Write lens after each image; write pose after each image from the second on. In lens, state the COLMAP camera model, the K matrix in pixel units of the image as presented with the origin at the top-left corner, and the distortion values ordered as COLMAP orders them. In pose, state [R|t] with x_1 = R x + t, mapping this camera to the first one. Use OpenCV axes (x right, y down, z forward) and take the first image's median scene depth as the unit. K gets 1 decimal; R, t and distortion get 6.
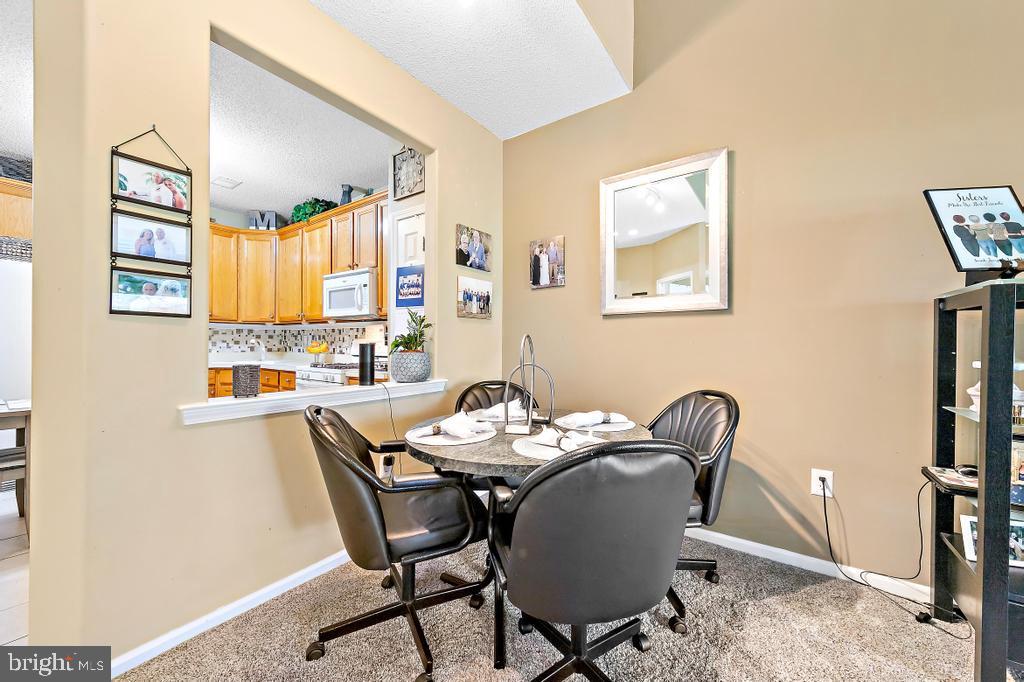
lens RADIAL K [[384.0, 0, 512.0], [0, 384.0, 341.0], [0, 0, 1]] dist [0.005901, -0.000008]
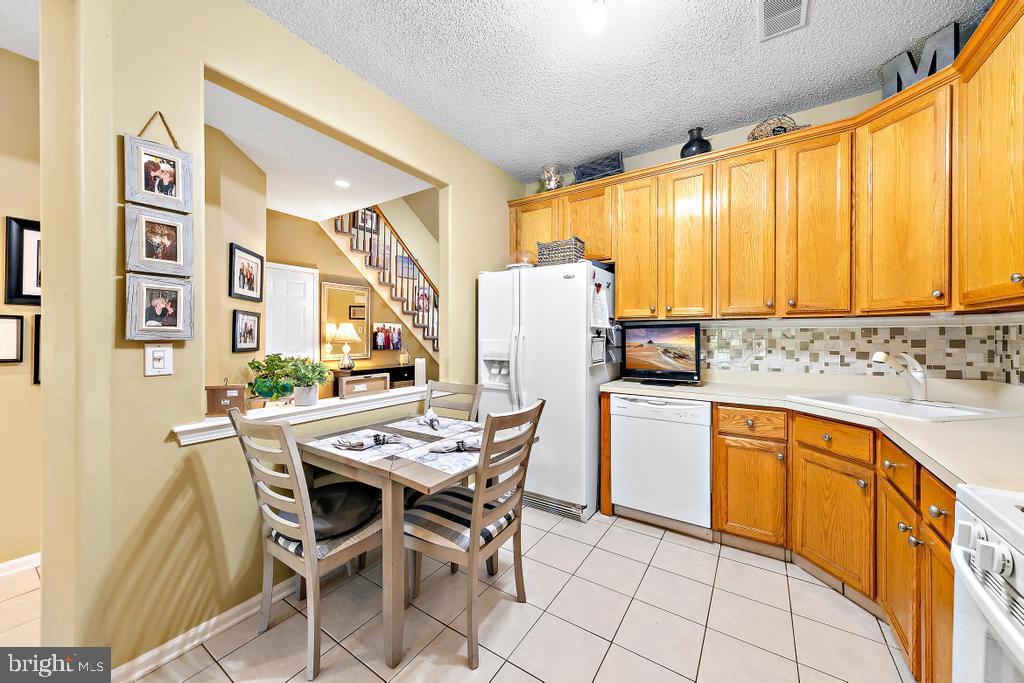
lens RADIAL K [[369.8, 0, 509.4], [0, 369.8, 336.0], [0, 0, 1]] dist [0.001477, 0.000018]
pose [[0.025131, -0.006084, -0.999666, -0.346779], [0.007954, 0.999951, -0.005885, -0.030407], [0.999653, -0.007804, 0.025178, 0.741221]]
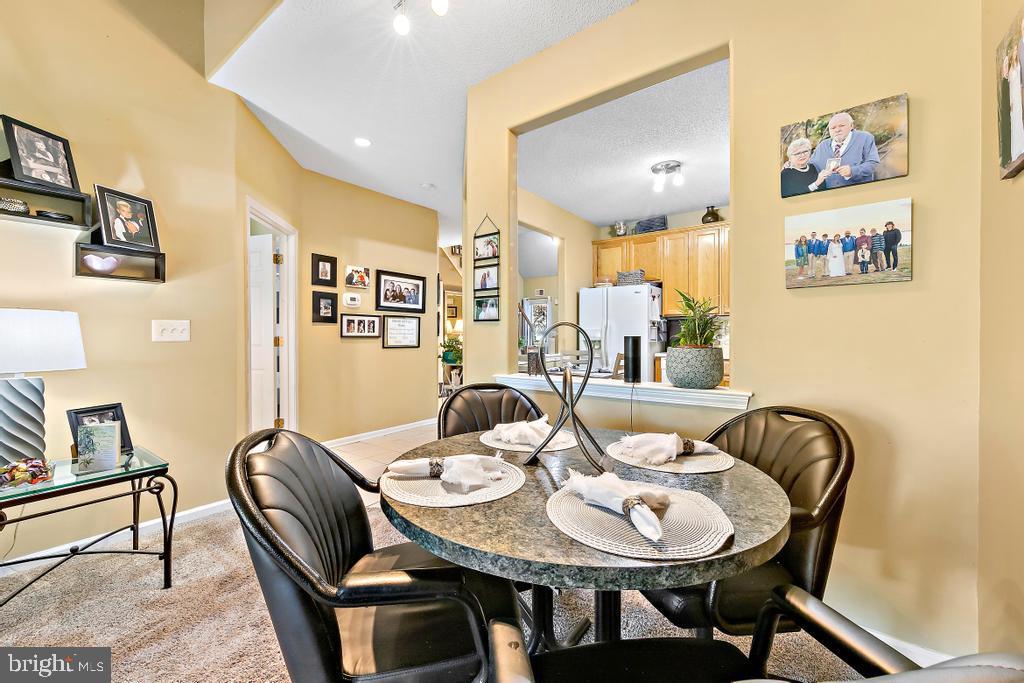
lens RADIAL K [[402.2, 0, 506.4], [0, 402.2, 337.6], [0, 0, 1]] dist [-0.000449, -0.000101]
pose [[-0.032782, 0.000619, -0.999462, 0.363773], [0.010392, 0.999946, 0.000278, 0.004265], [0.999409, -0.010377, -0.032786, 0.460294]]
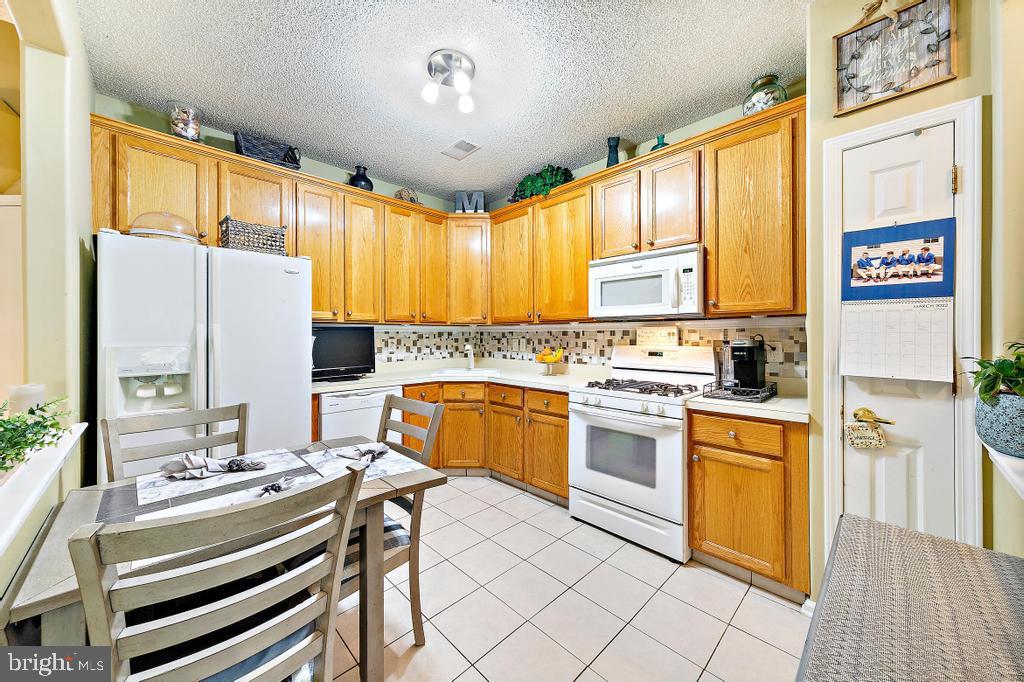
lens RADIAL K [[369.8, 0, 509.4], [0, 369.8, 335.5], [0, 0, 1]] dist [0.001477, 0.000018]
pose [[0.983910, -0.009353, -0.178420, -0.571245], [0.010543, 0.999928, 0.005720, -0.036720], [0.178354, -0.007510, 0.983938, 0.299642]]
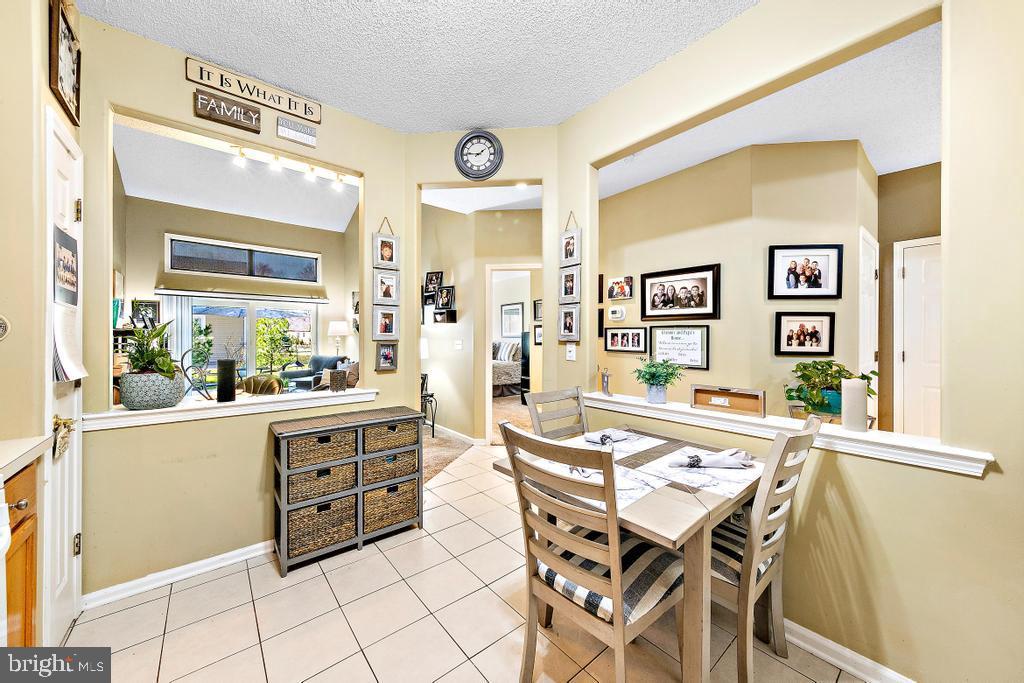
lens RADIAL K [[357.6, 0, 505.7], [0, 357.6, 340.1], [0, 0, 1]] dist [0.001191, 0.000035]
pose [[-0.961211, -0.010154, 0.275628, -0.835912], [-0.010503, 0.999945, 0.000208, -0.031262], [-0.275615, -0.002695, -0.961264, 1.071257]]
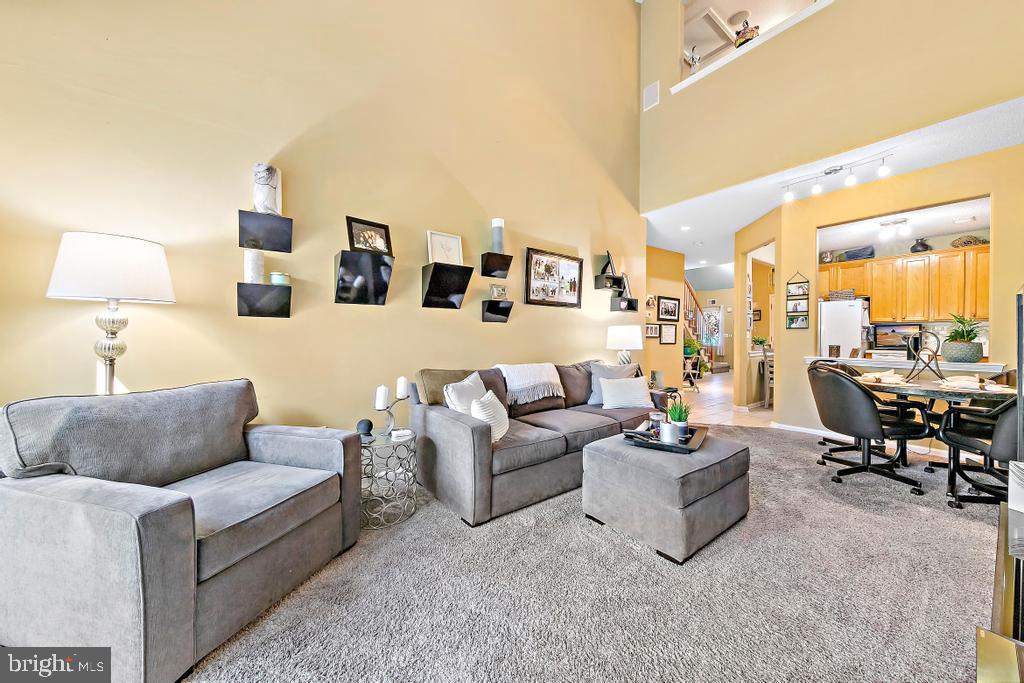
lens RADIAL K [[357.6, 0, 505.7], [0, 357.6, 340.1], [0, 0, 1]] dist [0.001191, 0.000035]
pose [[-0.321279, 0.003020, -0.946980, 1.124020], [0.004505, 0.999988, 0.001660, 0.007022], [0.946974, -0.003733, -0.321288, -0.157288]]
